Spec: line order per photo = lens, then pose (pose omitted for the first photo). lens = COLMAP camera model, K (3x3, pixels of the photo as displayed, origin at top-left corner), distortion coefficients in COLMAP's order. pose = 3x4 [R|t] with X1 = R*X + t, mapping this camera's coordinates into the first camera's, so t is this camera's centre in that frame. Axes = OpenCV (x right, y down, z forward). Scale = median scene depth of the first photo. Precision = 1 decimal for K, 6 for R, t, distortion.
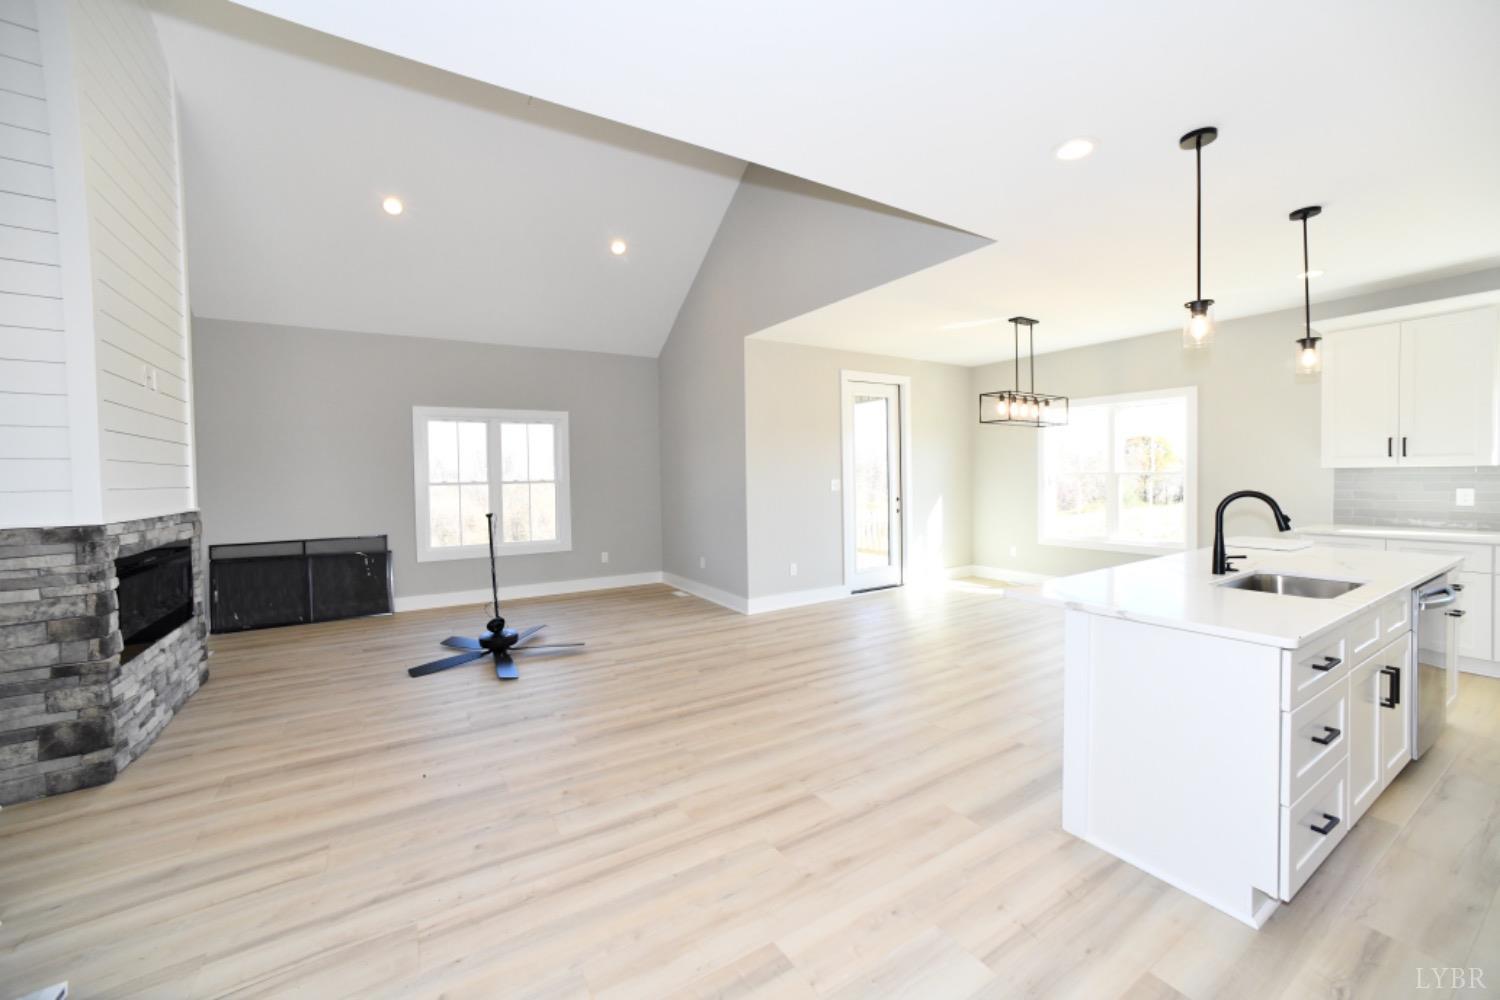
lens RADIAL K [[597.7, 0, 752.6], [0, 597.7, 492.0], [0, 0, 1]] dist [-0.069907, 0.031087]
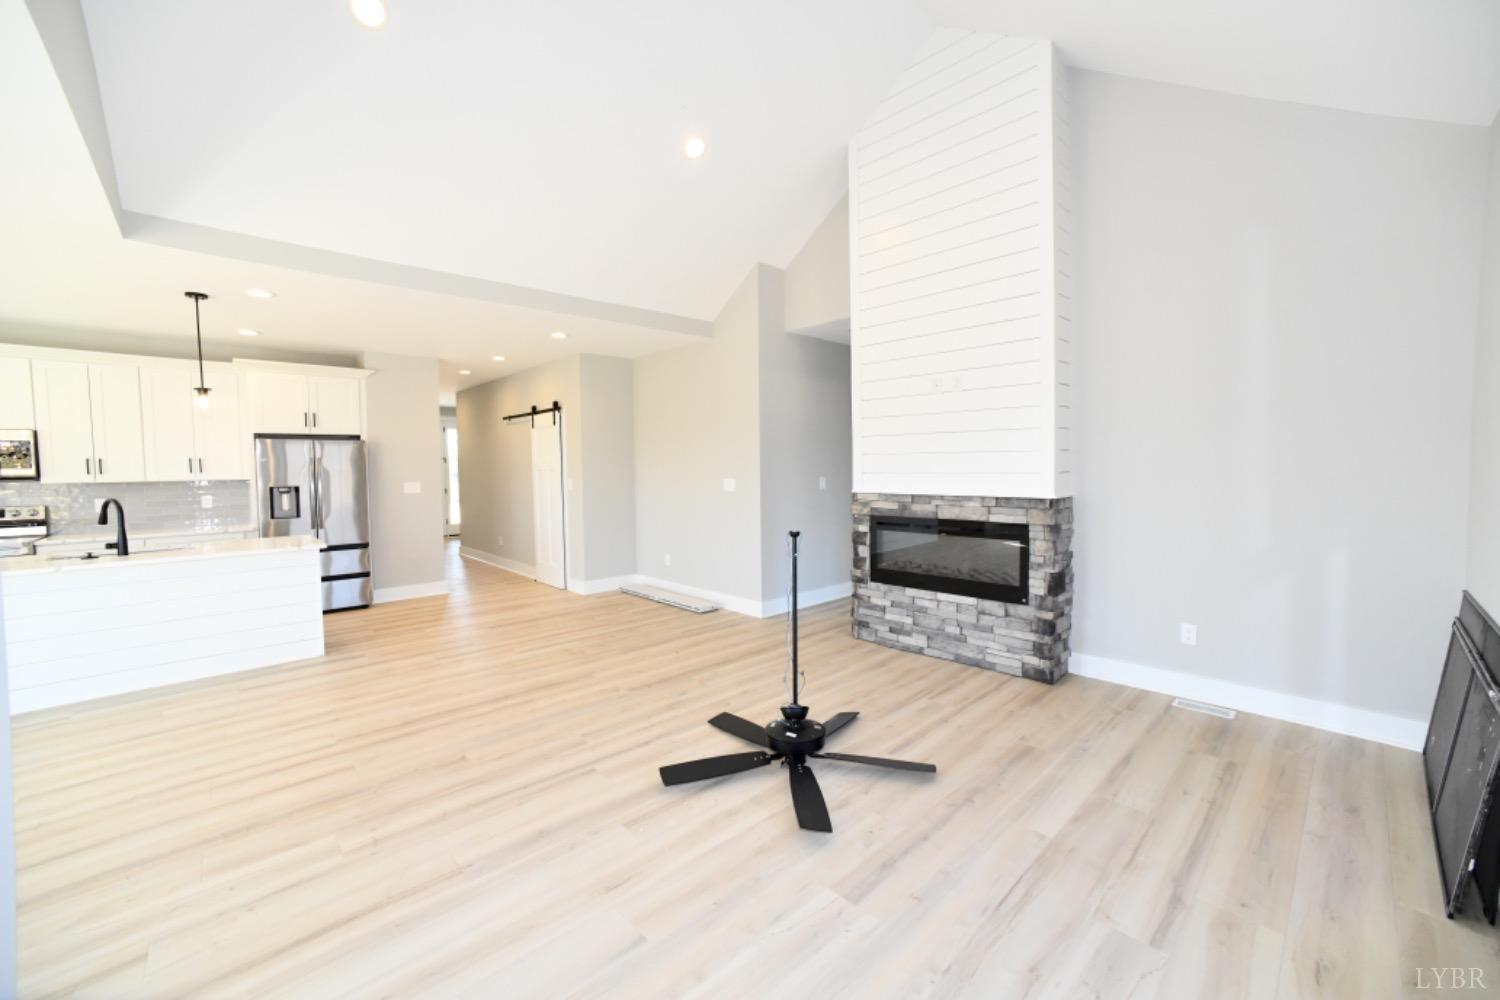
lens RADIAL K [[599.6, 0, 753.3], [0, 599.6, 492.2], [0, 0, 1]] dist [-0.071192, 0.030699]
pose [[-0.980218, 0.038398, -0.194160, -0.339450], [0.023914, 0.996790, 0.076400, -0.064711], [0.196470, 0.070246, -0.977990, 1.940338]]
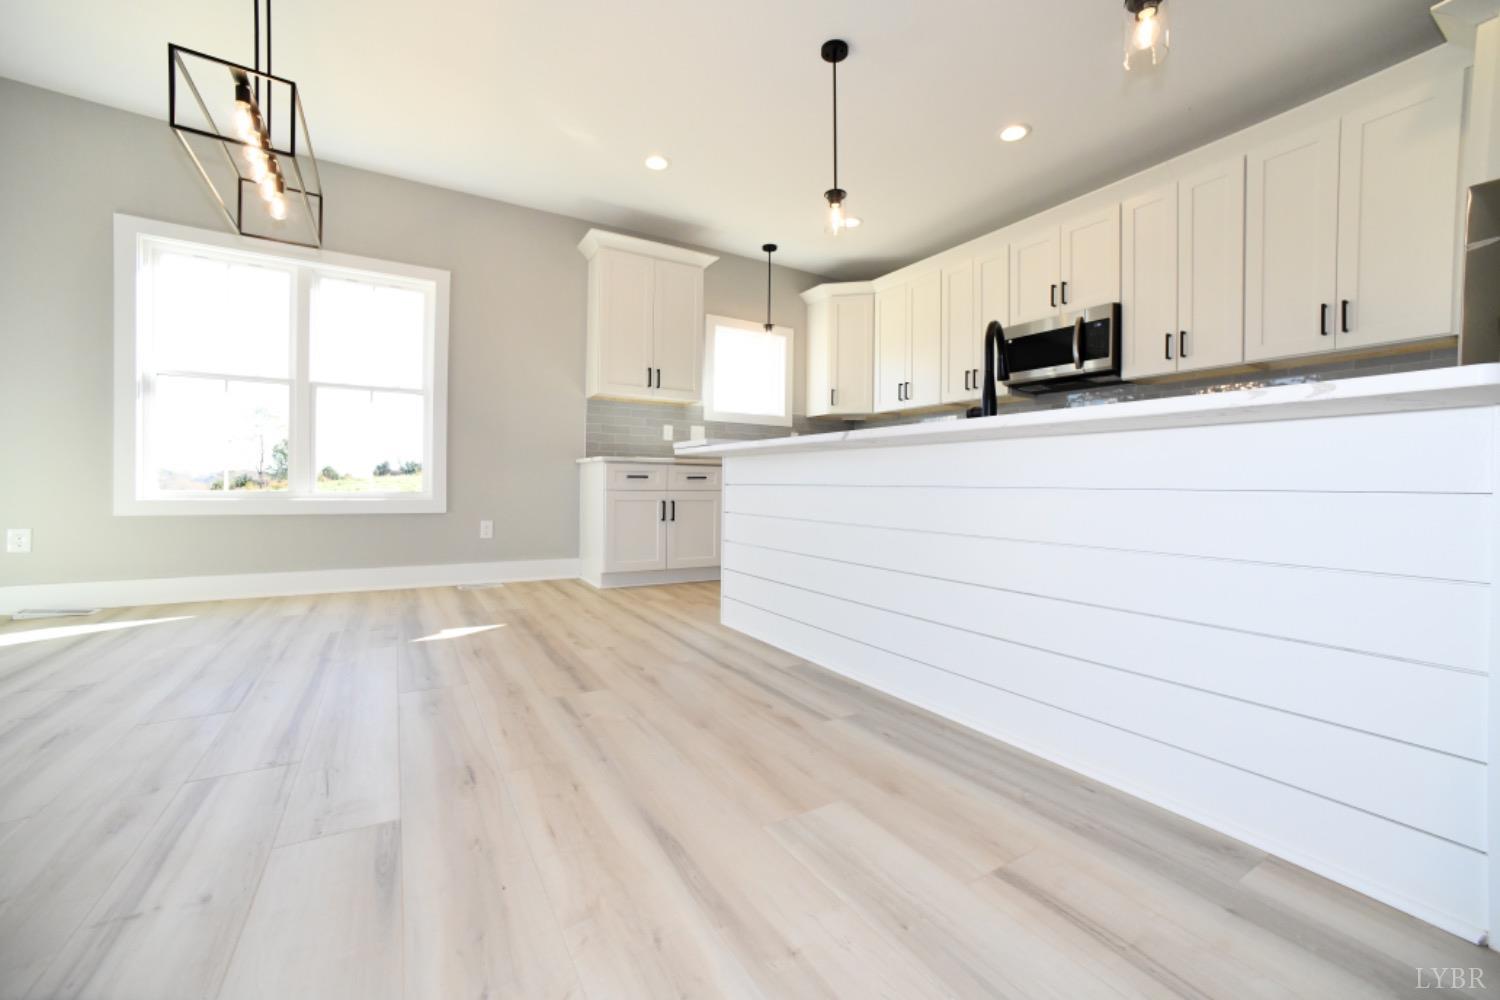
lens RADIAL K [[599.6, 0, 753.3], [0, 599.6, 492.2], [0, 0, 1]] dist [-0.071192, 0.030699]
pose [[0.012350, 0.005258, 0.999910, 0.068767], [0.016375, 0.999851, -0.005460, 0.149235], [-0.999790, 0.016441, 0.012262, 0.907403]]
